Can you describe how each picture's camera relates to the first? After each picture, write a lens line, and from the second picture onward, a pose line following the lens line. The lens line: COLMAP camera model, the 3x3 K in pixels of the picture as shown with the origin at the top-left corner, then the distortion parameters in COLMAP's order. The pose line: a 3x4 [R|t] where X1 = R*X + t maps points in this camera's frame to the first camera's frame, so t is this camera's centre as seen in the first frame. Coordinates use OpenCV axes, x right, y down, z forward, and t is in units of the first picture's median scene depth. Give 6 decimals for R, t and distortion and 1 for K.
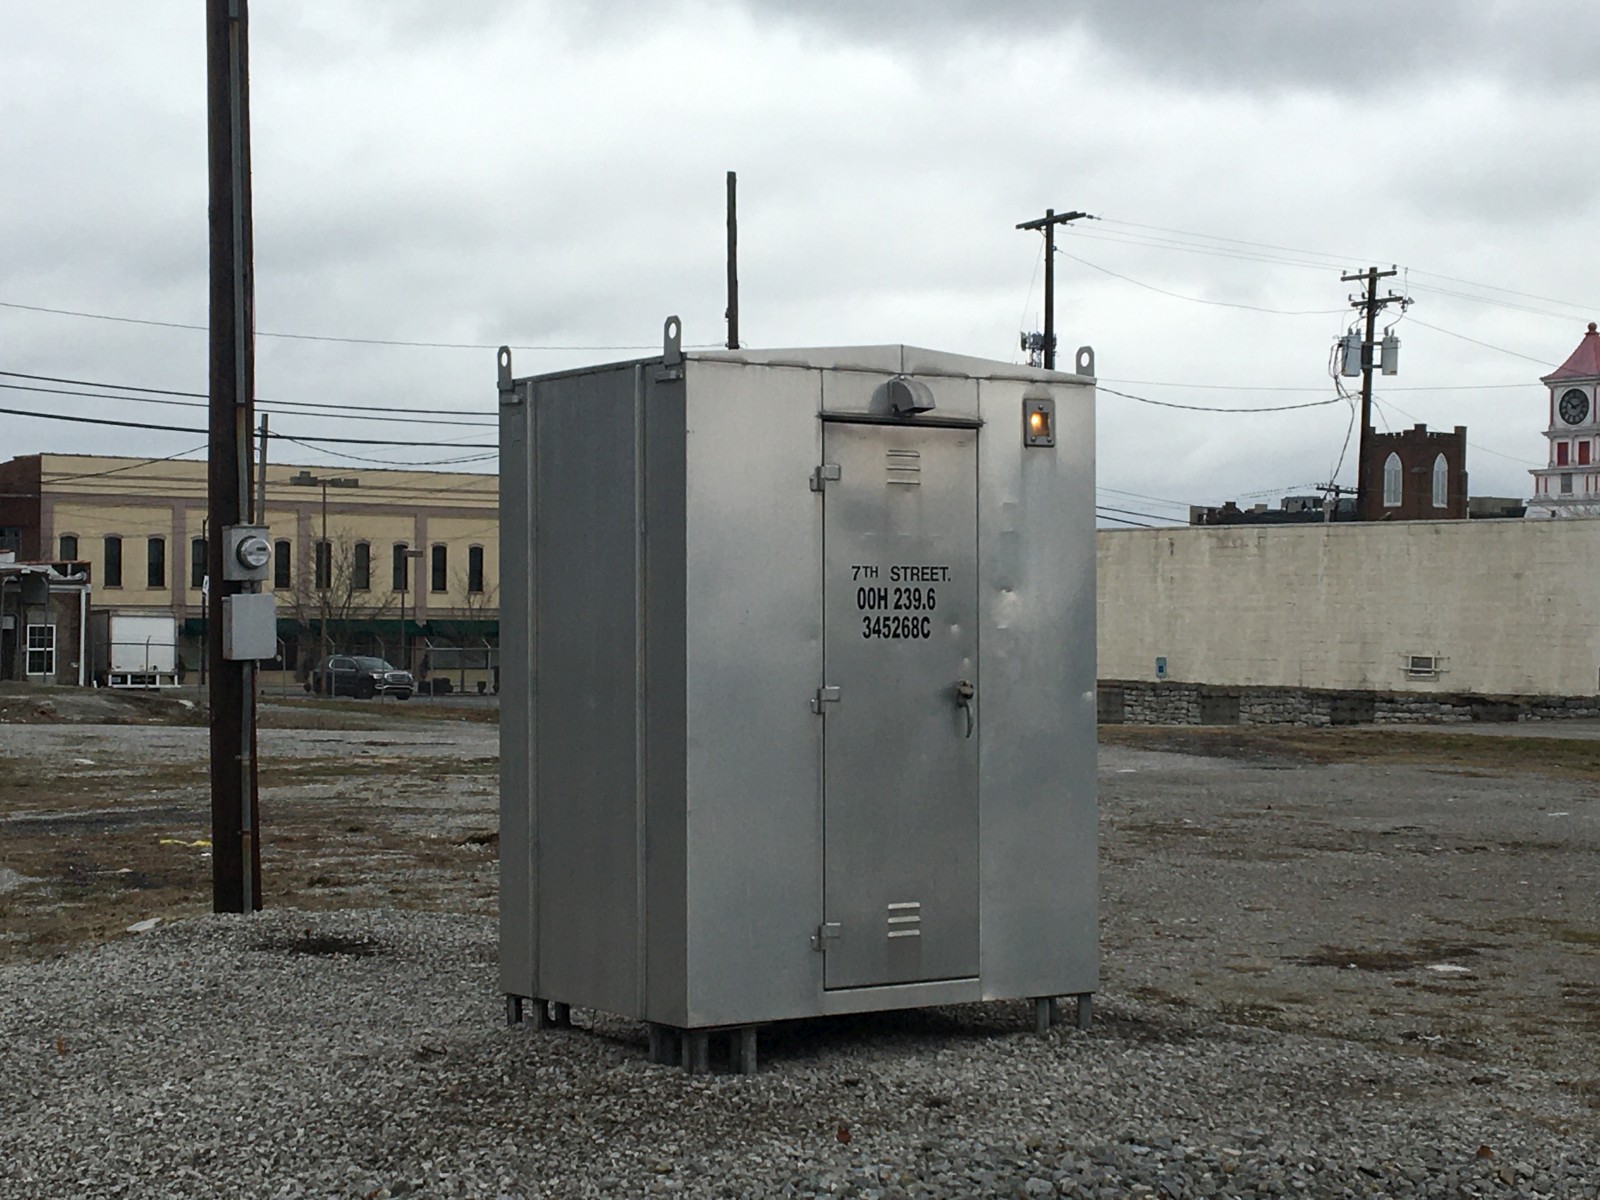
lens RADIAL K [[2865.8, 0, 800.0], [0, 2865.8, 600.0], [0, 0, 1]] dist [0.021267, 0.042501]
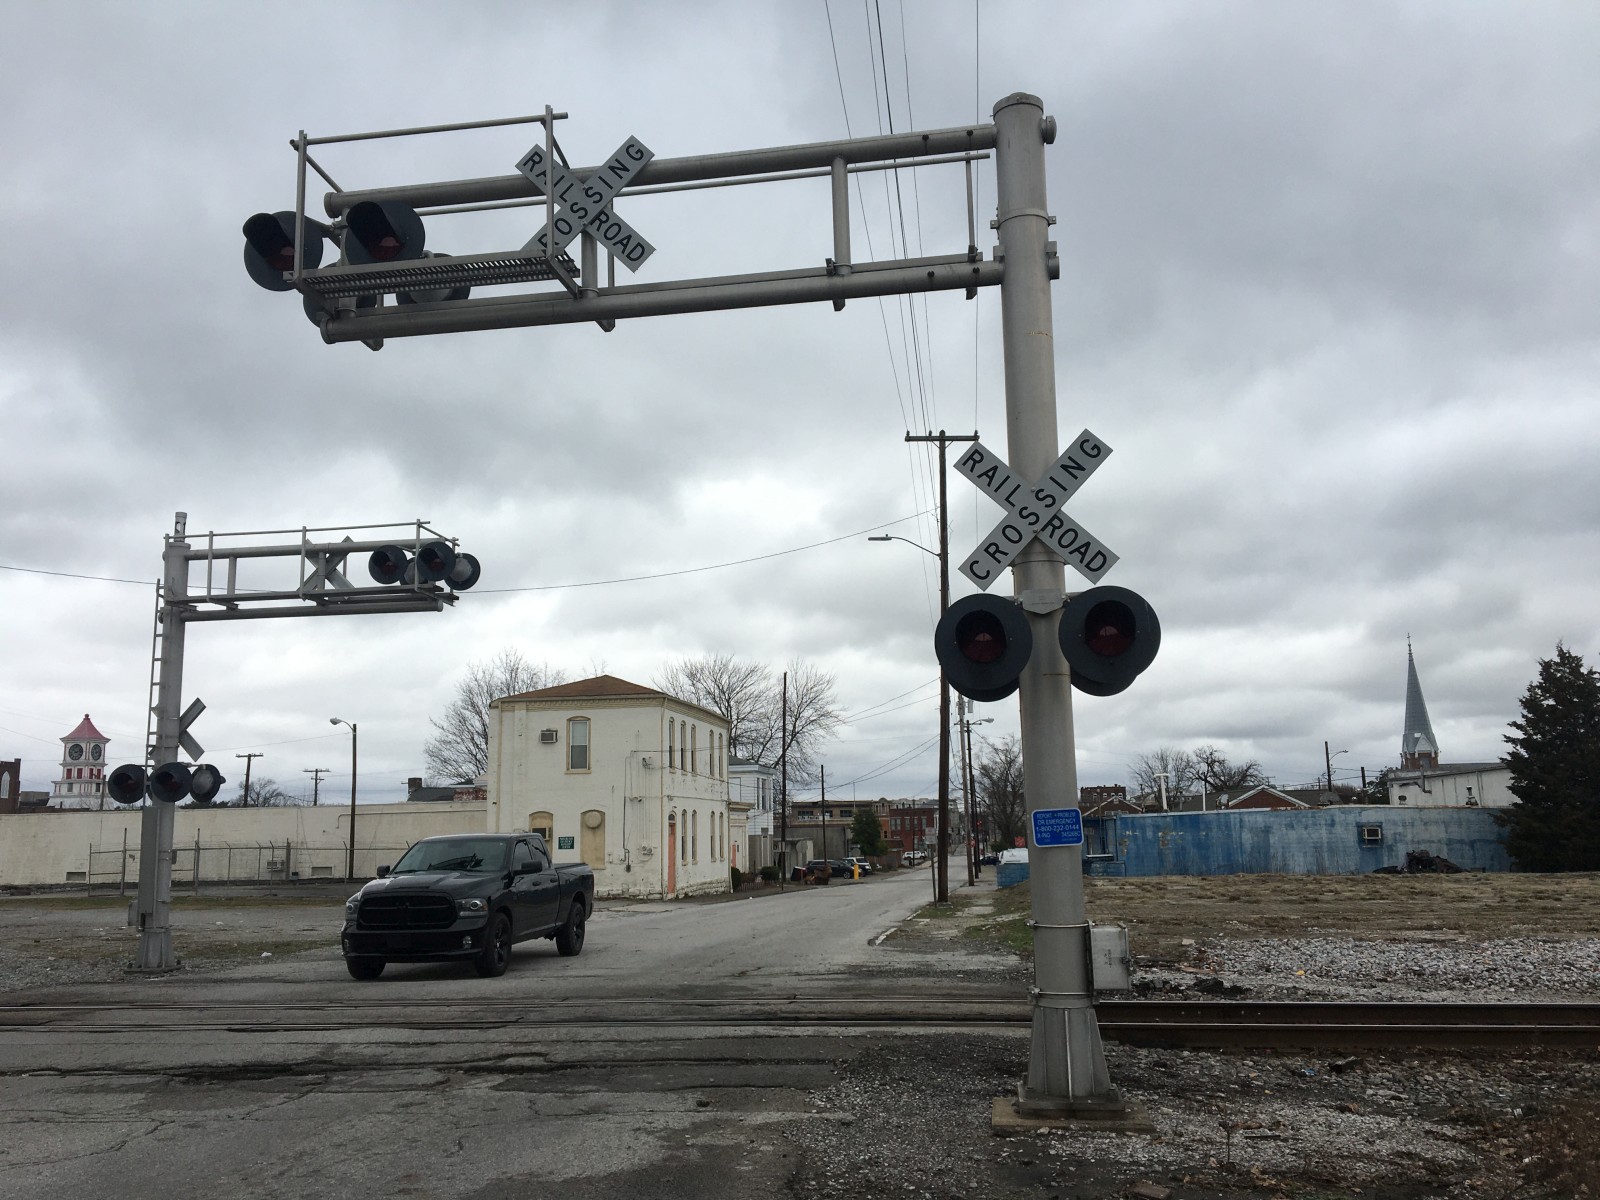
lens RADIAL K [[1362.8, 0, 780.7], [0, 1362.8, 603.6], [0, 0, 1]] dist [0.084648, -0.129431]
pose [[0.747578, 0.084392, 0.658790, -0.029930], [0.025646, 0.987487, -0.155602, -0.001837], [-0.663679, 0.133220, 0.736059, -0.138570]]
